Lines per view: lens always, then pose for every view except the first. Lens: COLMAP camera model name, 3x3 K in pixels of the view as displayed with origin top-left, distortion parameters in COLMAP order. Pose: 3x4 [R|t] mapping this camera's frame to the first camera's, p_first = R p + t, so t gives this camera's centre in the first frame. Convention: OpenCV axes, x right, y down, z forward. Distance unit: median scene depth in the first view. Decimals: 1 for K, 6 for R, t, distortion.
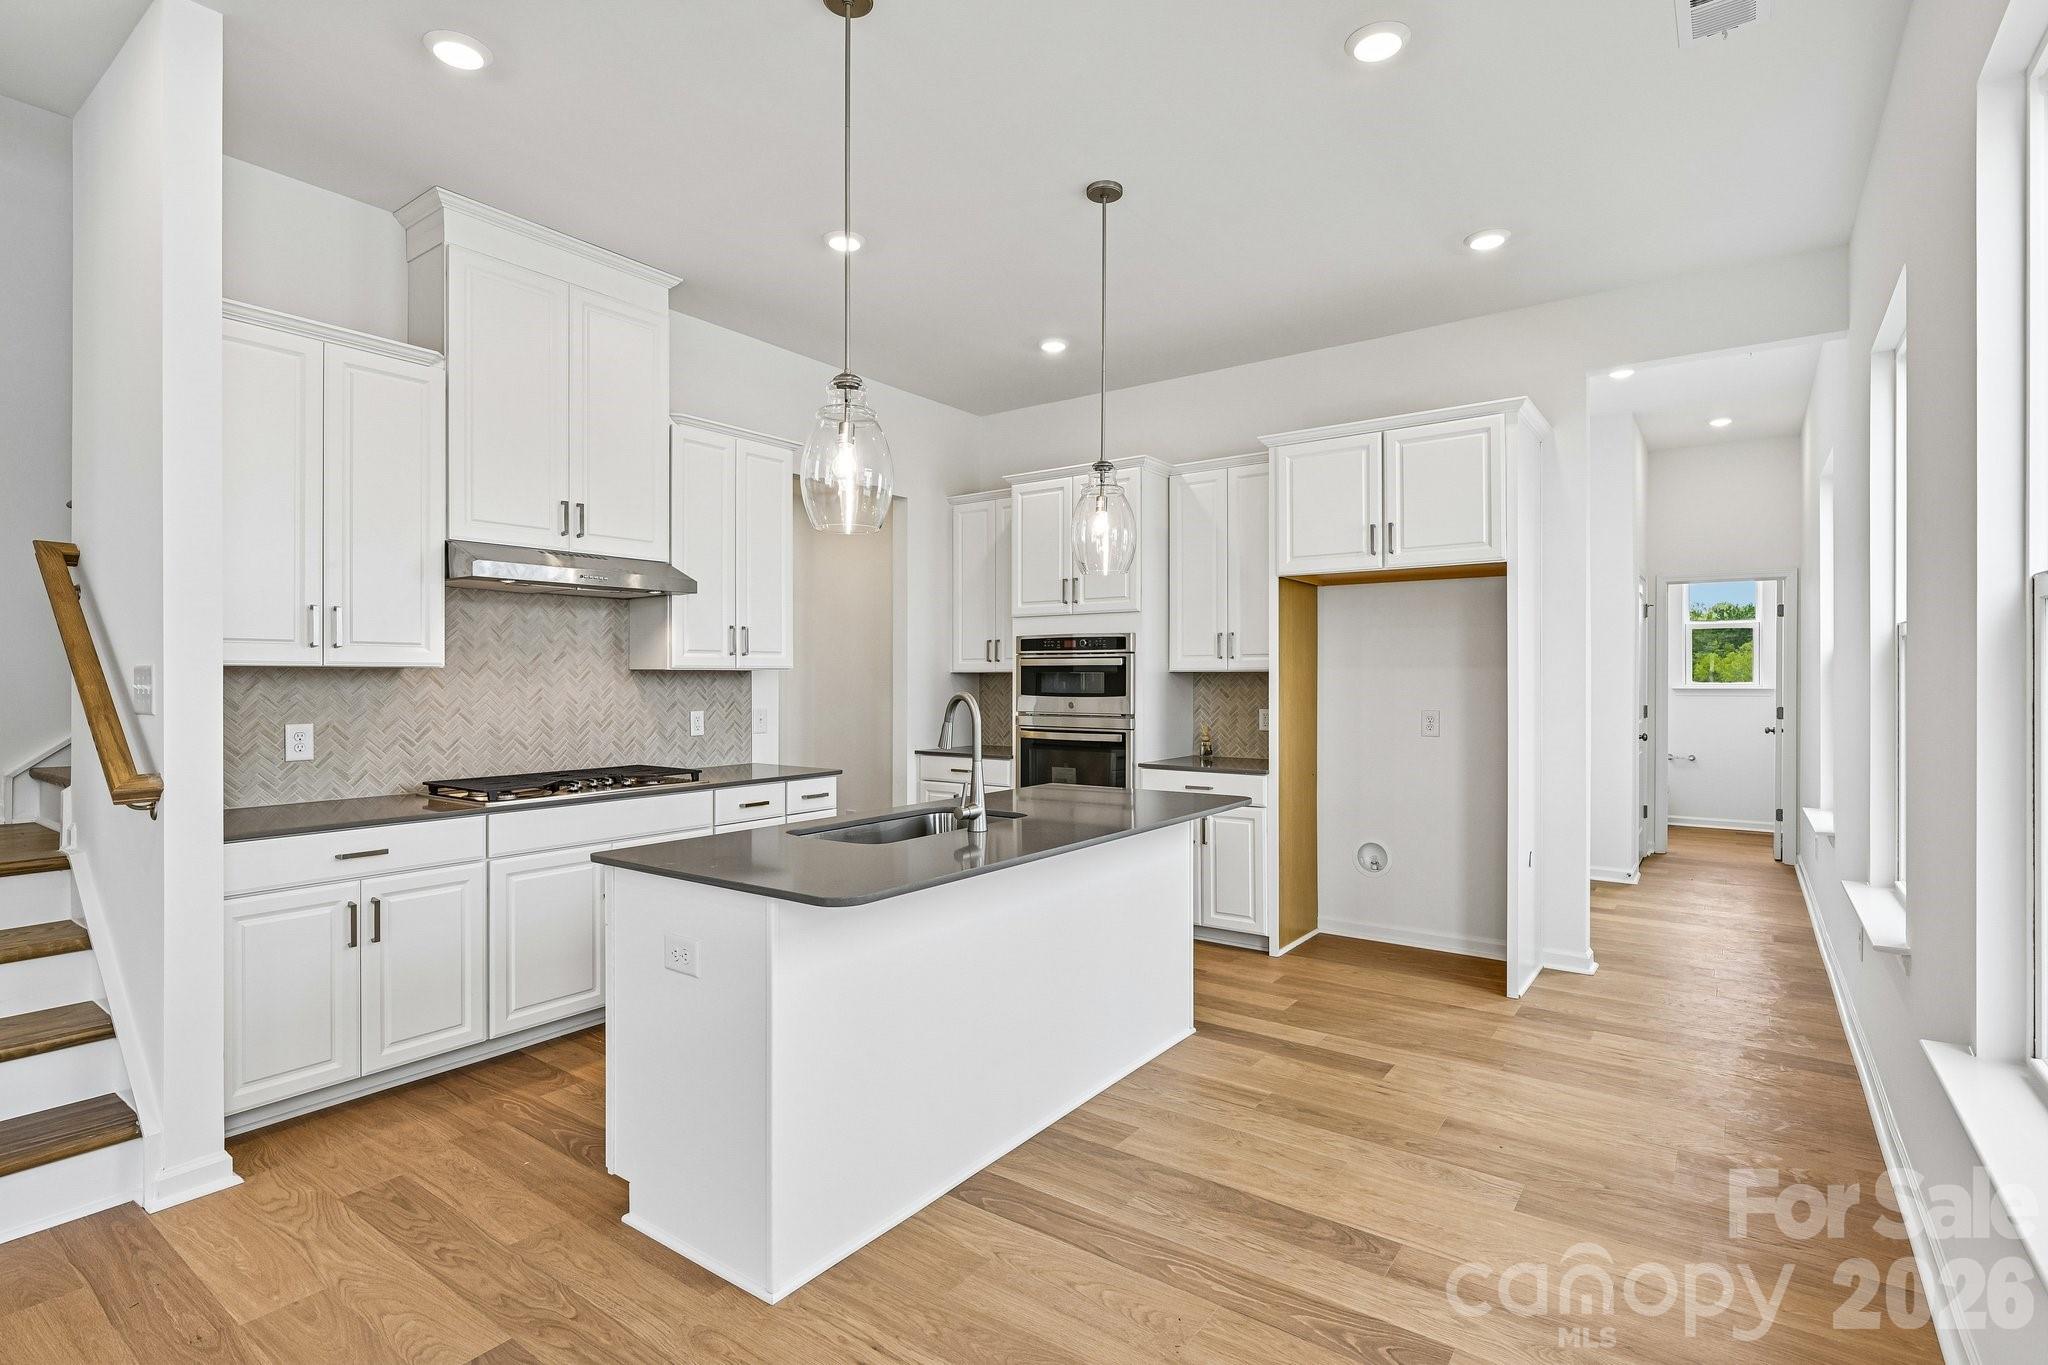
lens RADIAL K [[984.0, 0, 1021.4], [0, 984.0, 679.7], [0, 0, 1]] dist [0.001310, -0.001336]
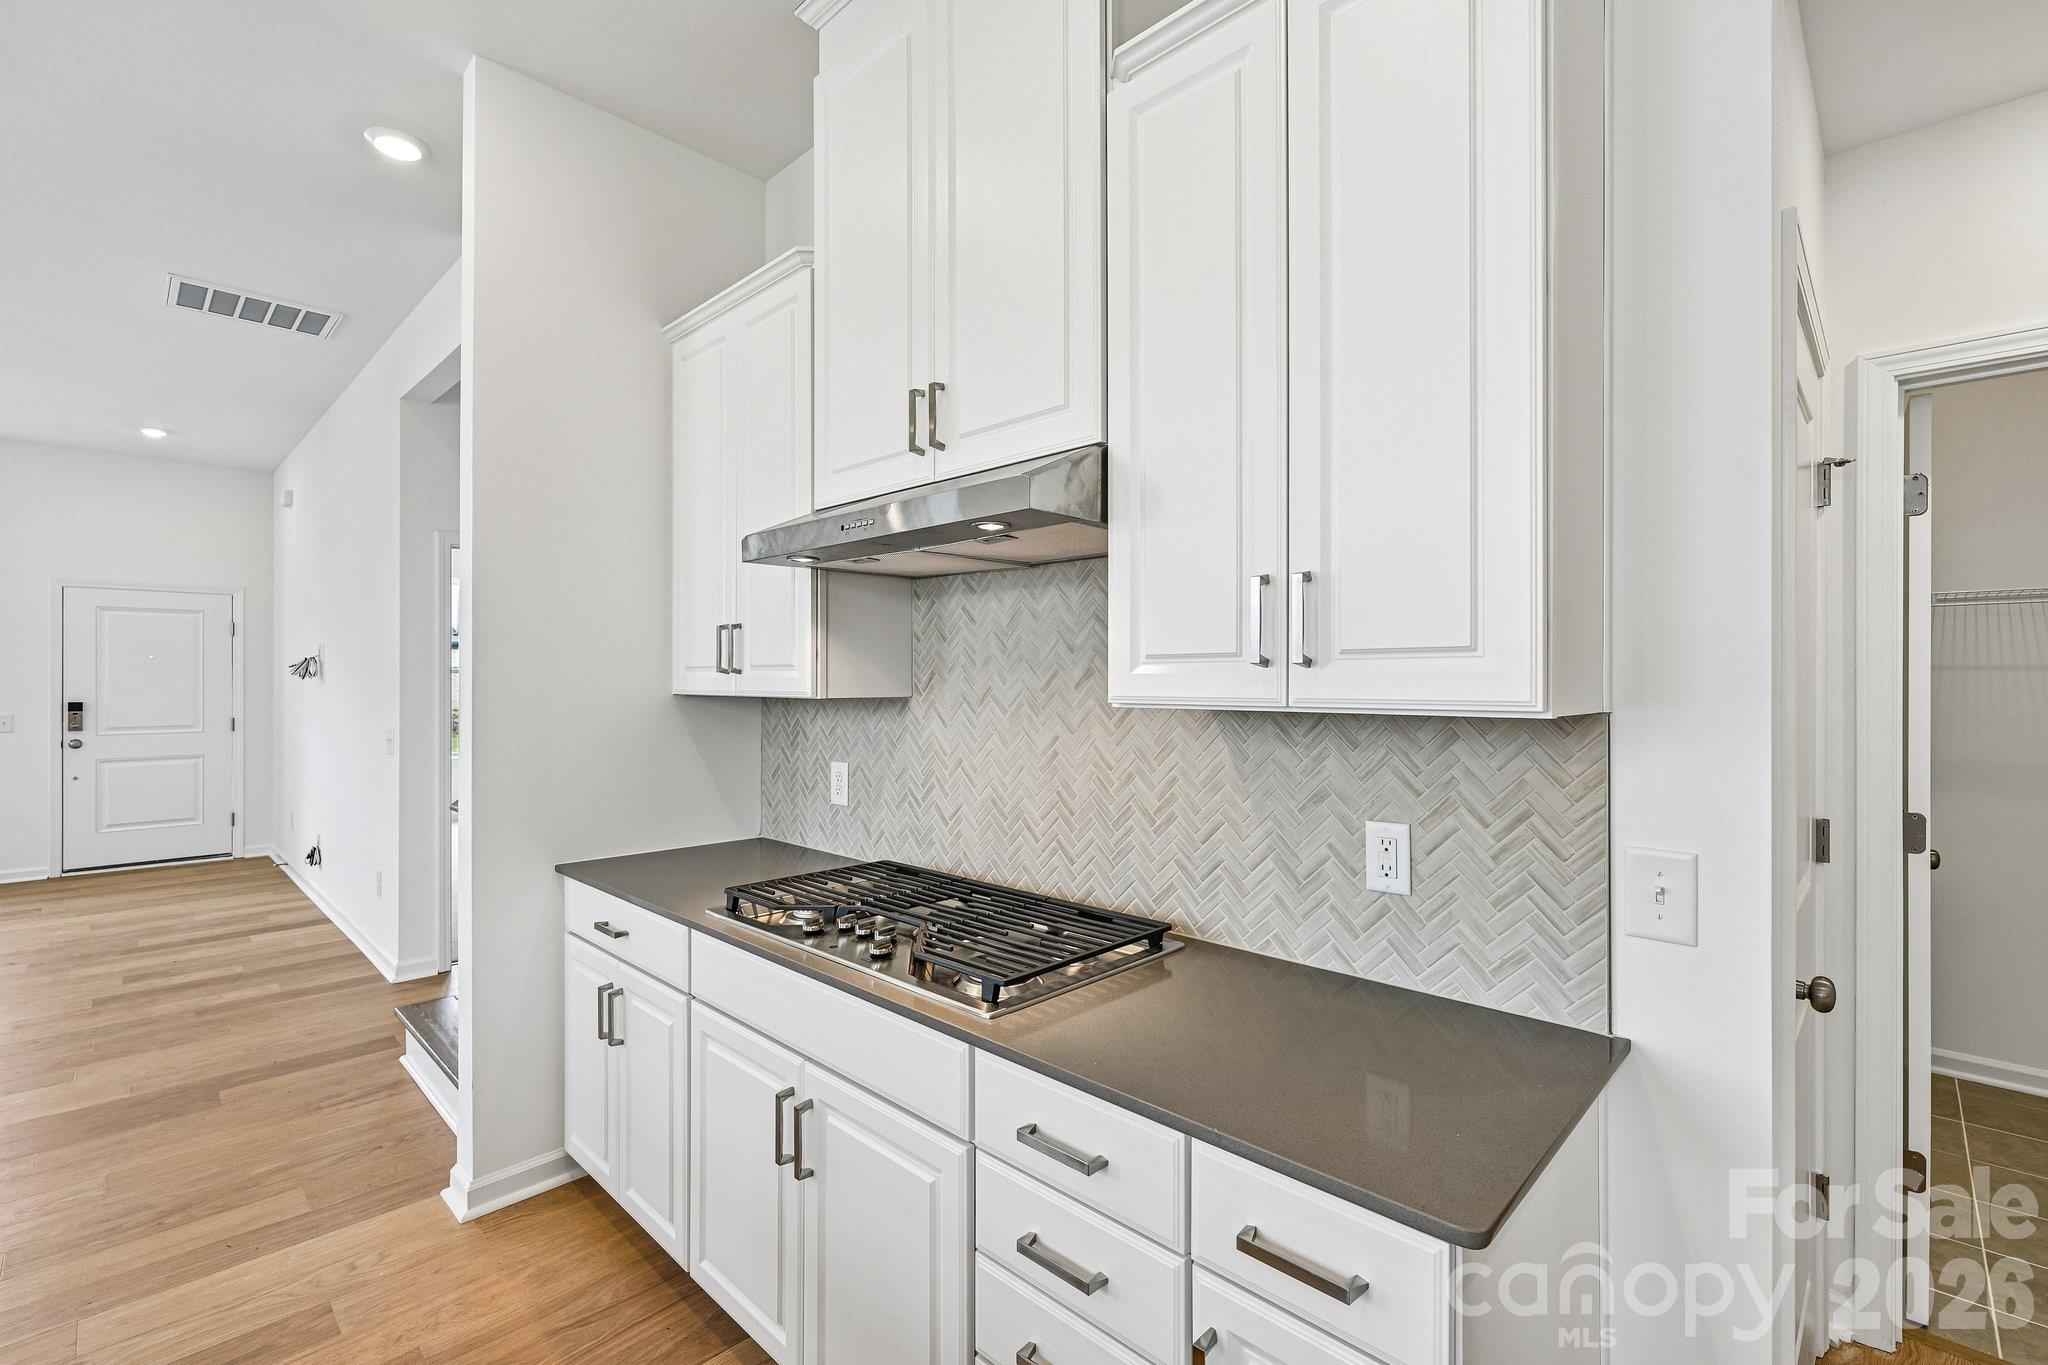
lens RADIAL K [[903.1, 0, 1023.1], [0, 903.1, 680.0], [0, 0, 1]] dist [0.001232, -0.001076]
pose [[-0.146168, -0.001687, -0.989258, 0.012688], [-0.004602, 0.999989, -0.001026, -0.020343], [0.989249, 0.004403, -0.146175, 0.996496]]
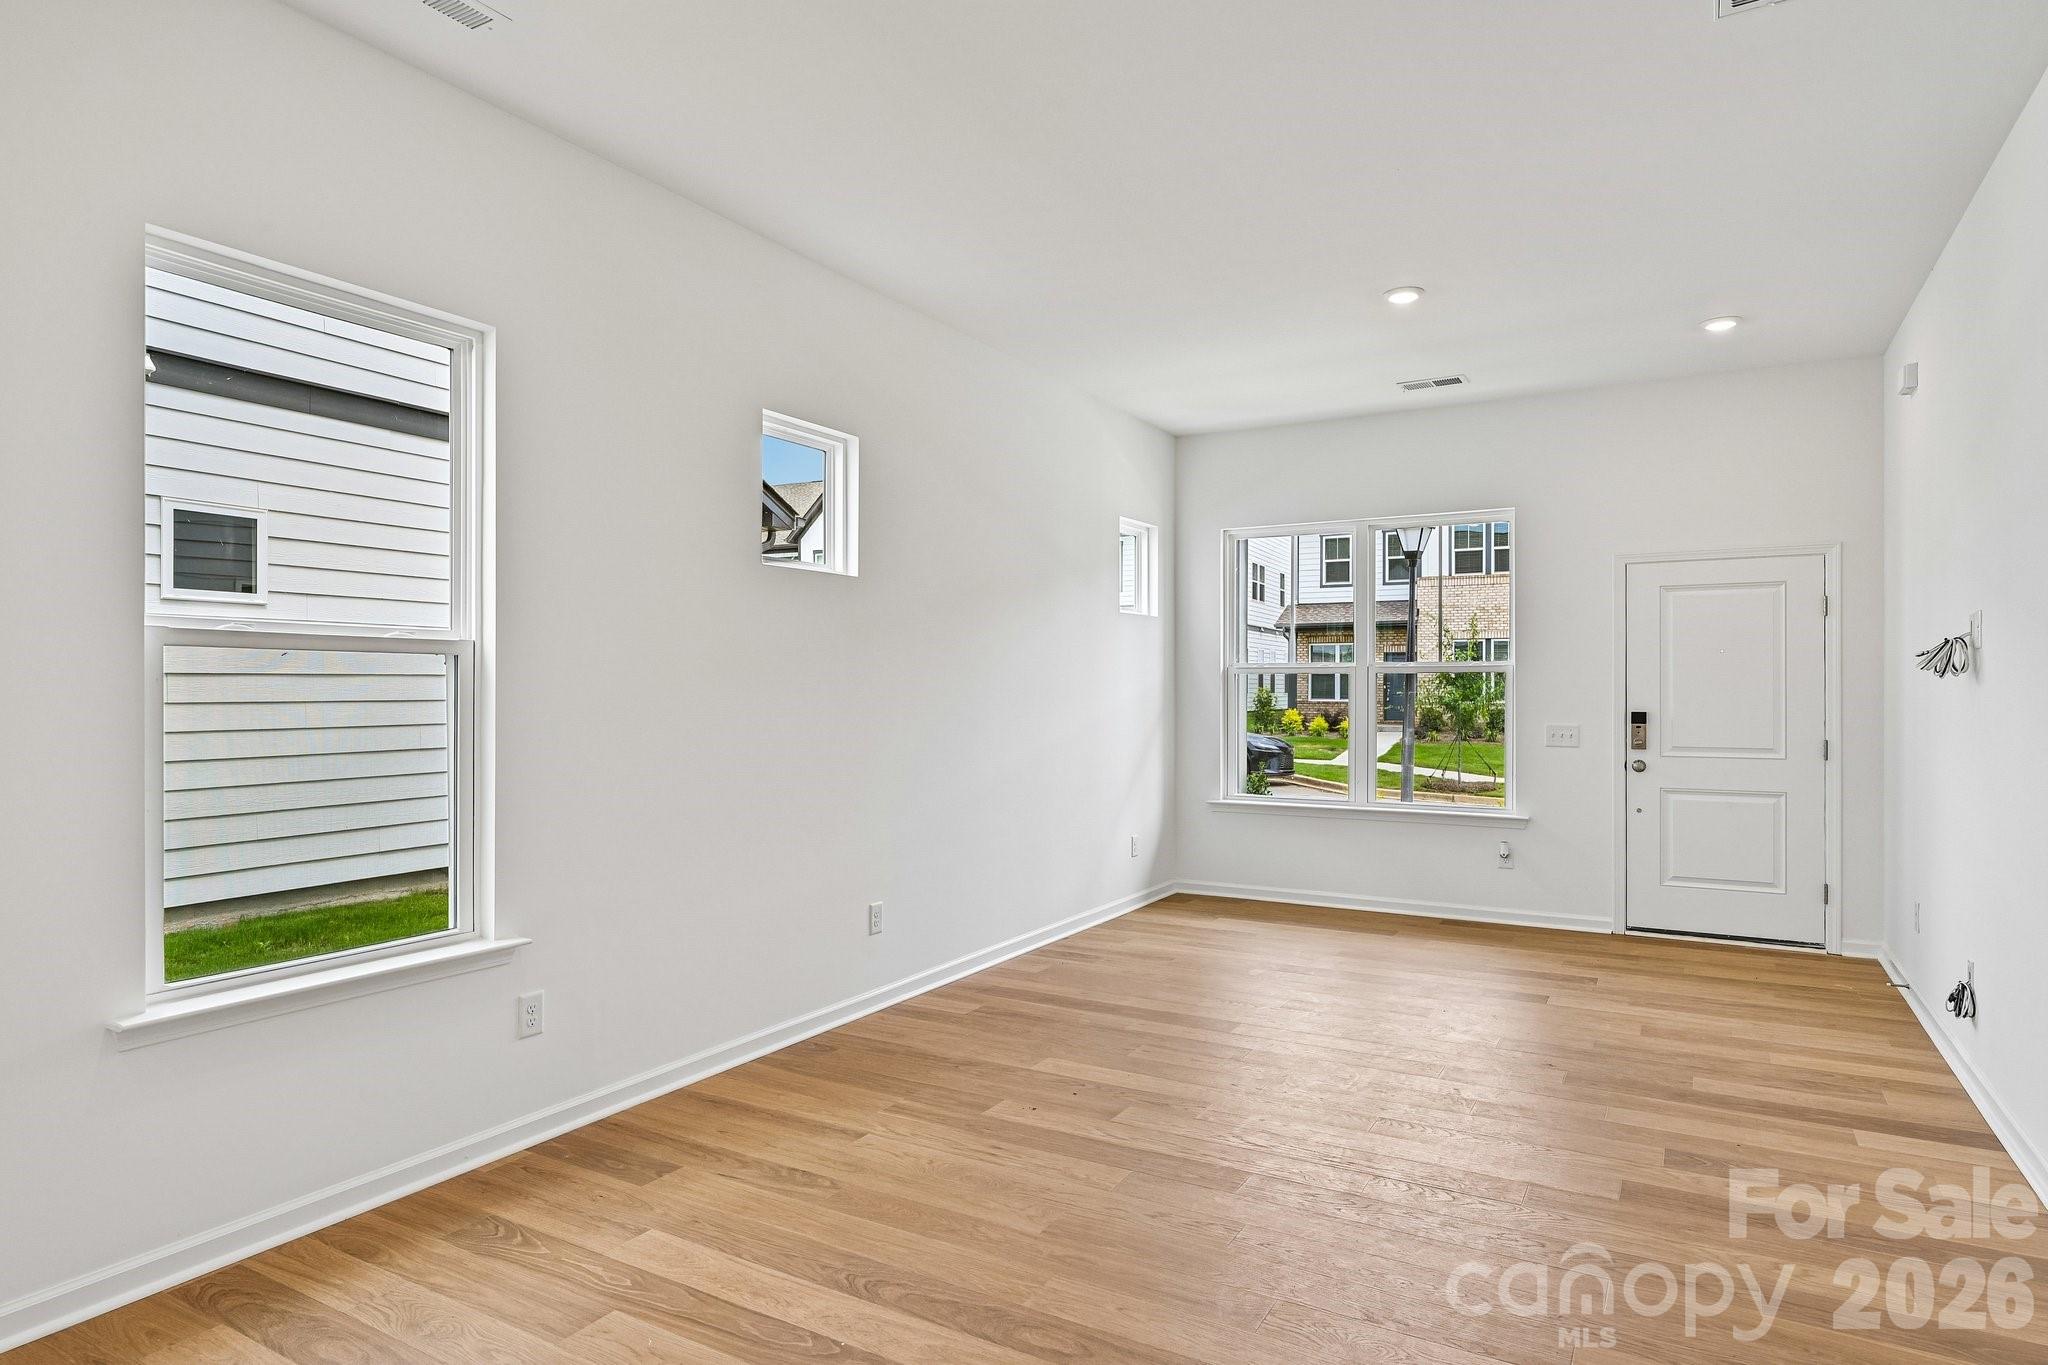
lens RADIAL K [[1165.7, 0, 1023.0], [0, 1165.7, 685.5], [0, 0, 1]] dist [0.003872, 0.000999]
pose [[-0.994663, -0.003328, -0.103120, -0.290976], [-0.003314, 0.999994, -0.000307, -0.008983], [0.103120, 0.000037, -0.994669, 0.640210]]
